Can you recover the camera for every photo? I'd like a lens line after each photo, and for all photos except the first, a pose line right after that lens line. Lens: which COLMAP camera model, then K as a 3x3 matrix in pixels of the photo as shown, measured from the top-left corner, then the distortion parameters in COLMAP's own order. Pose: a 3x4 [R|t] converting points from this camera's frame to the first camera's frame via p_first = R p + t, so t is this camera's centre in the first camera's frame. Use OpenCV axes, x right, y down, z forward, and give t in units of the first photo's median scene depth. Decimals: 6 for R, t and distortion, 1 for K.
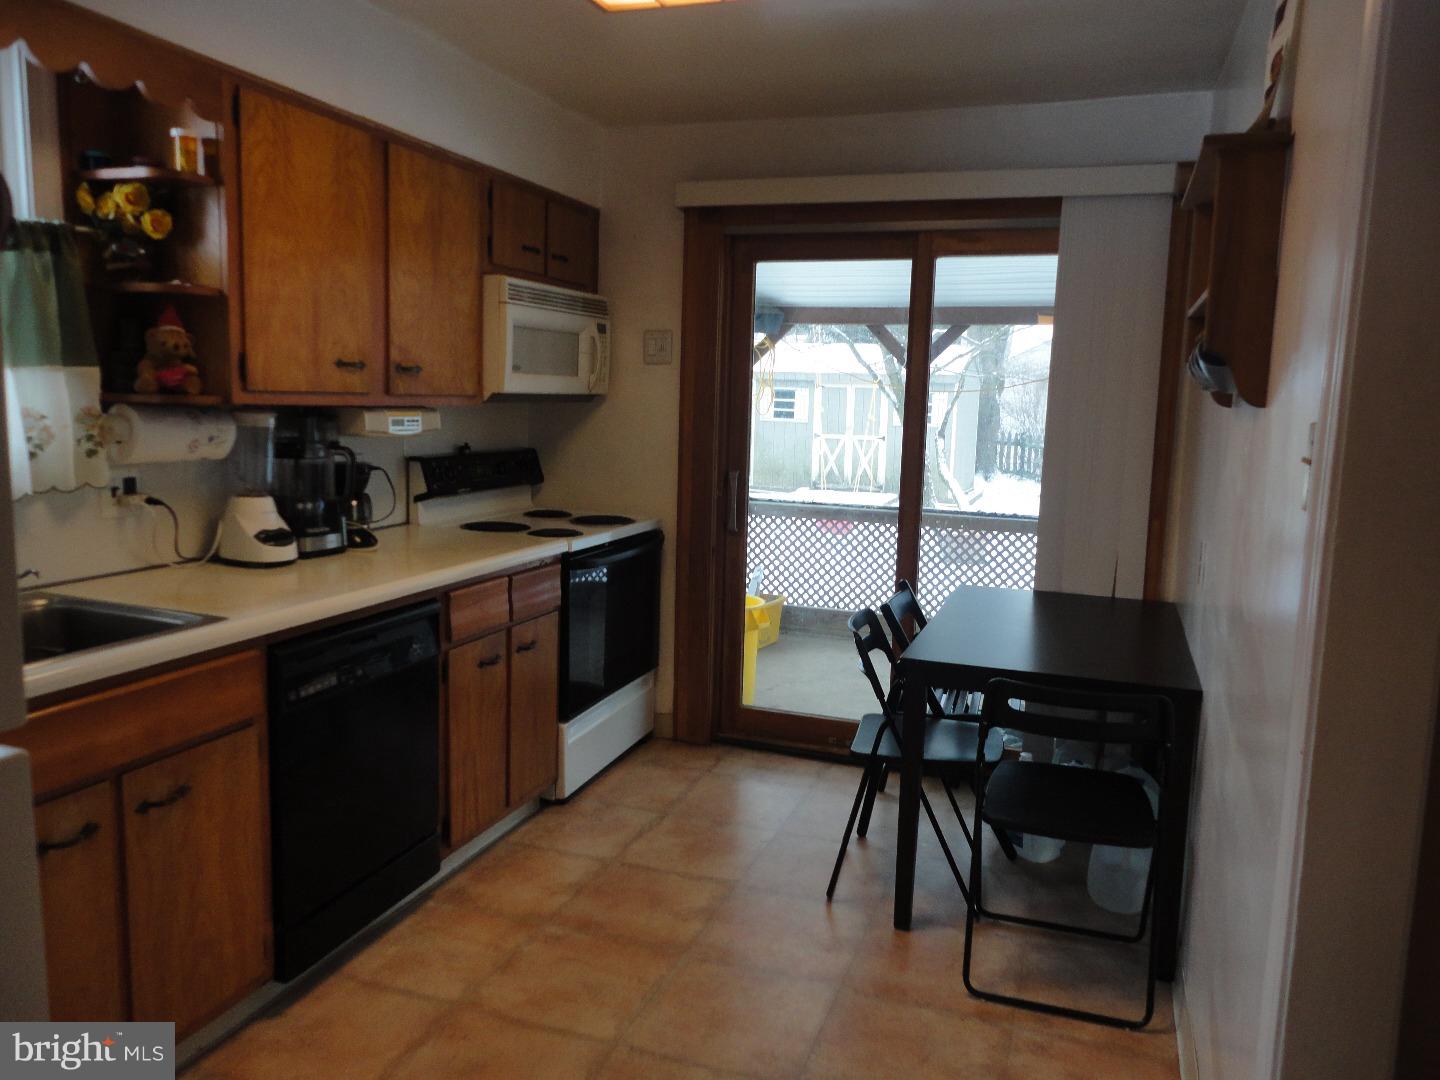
lens RADIAL K [[1055.7, 0, 720.0], [0, 1055.7, 540.0], [0, 0, 1]] dist [-0.008163, -0.002548]
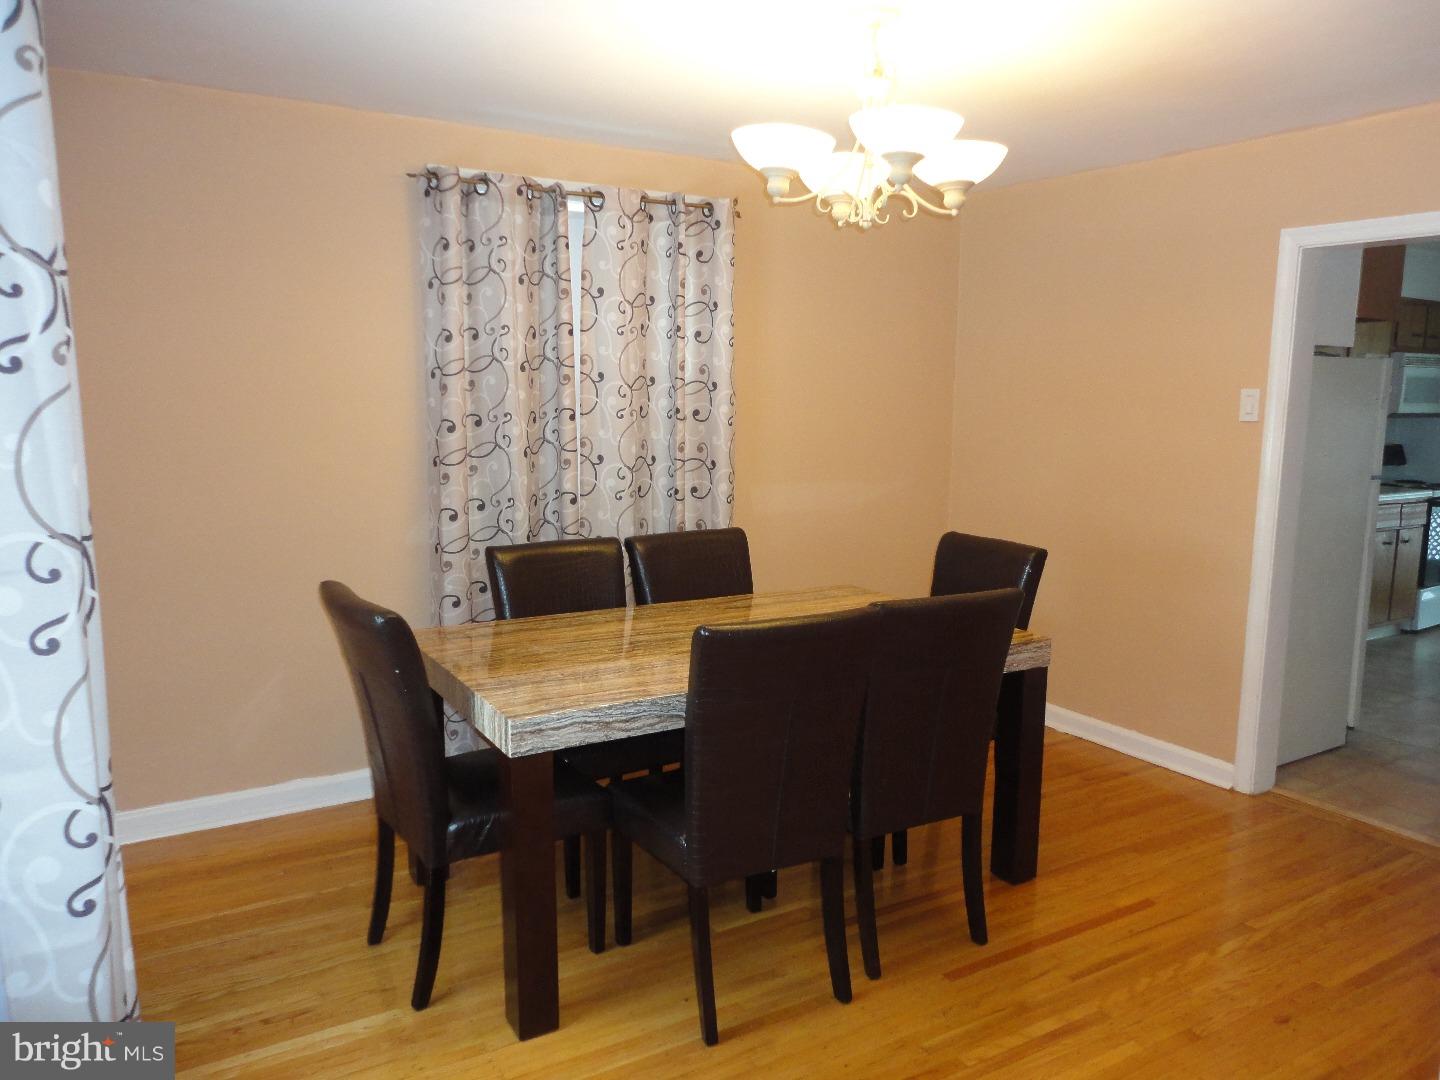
lens RADIAL K [[1055.7, 0, 720.0], [0, 1055.7, 540.0], [0, 0, 1]] dist [-0.008163, -0.002548]
pose [[0.783467, 0.069547, -0.617530, 0.016578], [-0.077739, 0.996880, 0.013642, 0.103570], [0.616552, 0.037318, 0.786429, -0.816097]]
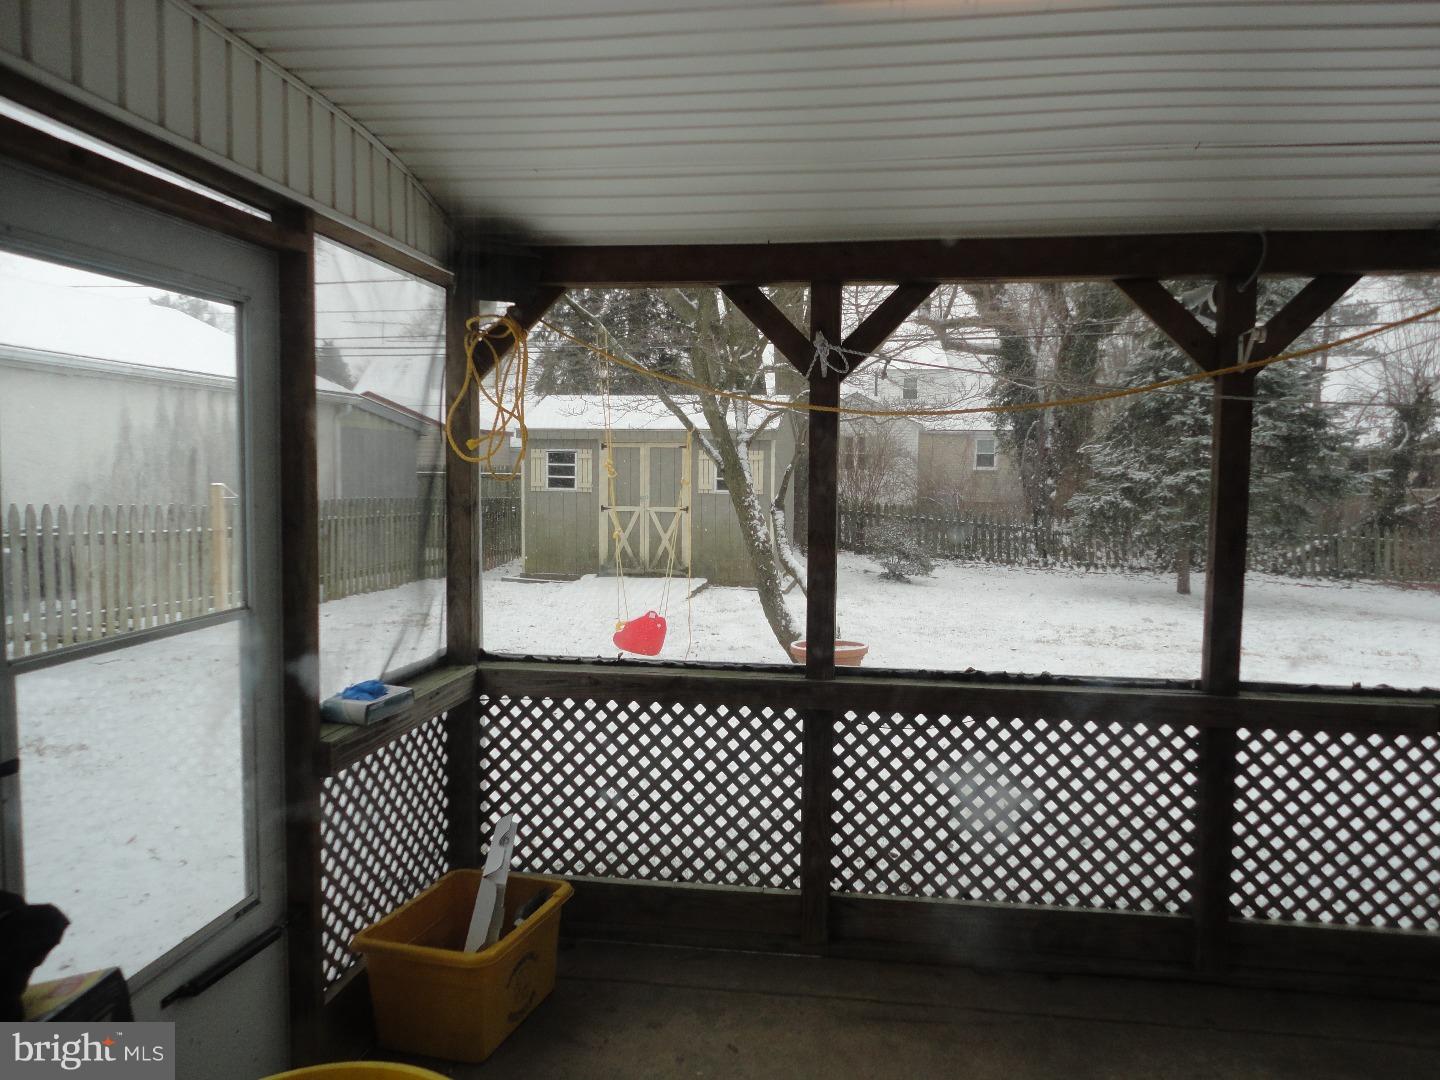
lens RADIAL K [[1055.7, 0, 720.0], [0, 1055.7, 540.0], [0, 0, 1]] dist [-0.008163, -0.002548]
pose [[0.978698, -0.033260, 0.202592, 0.023509], [0.046276, 0.997134, -0.059853, -0.036459], [-0.200020, 0.067954, 0.977432, 0.319516]]
